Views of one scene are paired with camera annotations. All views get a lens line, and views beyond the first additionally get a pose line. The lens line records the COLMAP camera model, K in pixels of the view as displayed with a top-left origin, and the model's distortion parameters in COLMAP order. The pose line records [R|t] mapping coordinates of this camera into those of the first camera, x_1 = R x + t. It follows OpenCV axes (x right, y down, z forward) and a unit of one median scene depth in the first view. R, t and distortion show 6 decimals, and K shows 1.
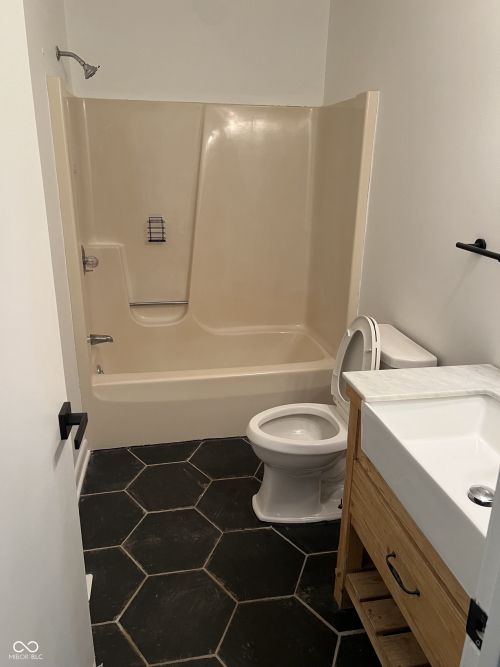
lens RADIAL K [[508.1, 0, 248.6], [0, 508.1, 333.3], [0, 0, 1]] dist [0.034713, -0.021420]
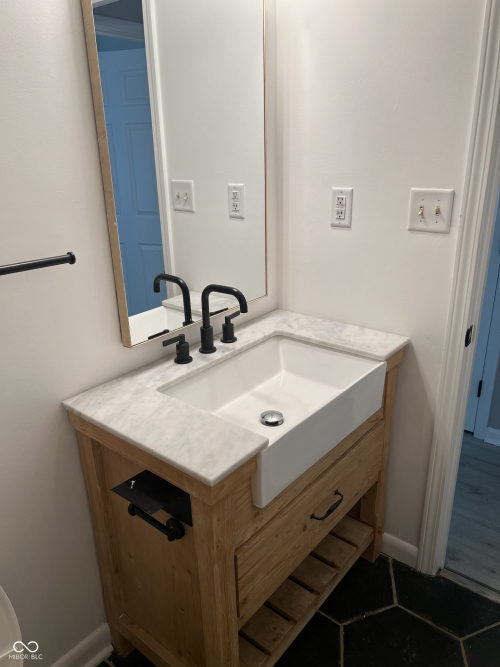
lens RADIAL K [[508.1, 0, 248.7], [0, 508.1, 335.6], [0, 0, 1]] dist [0.034713, -0.021420]
pose [[-0.638449, -0.275735, 0.718577, -0.236787], [0.257034, 0.803639, 0.536748, -0.386022], [-0.725477, 0.527385, -0.442209, 1.189466]]
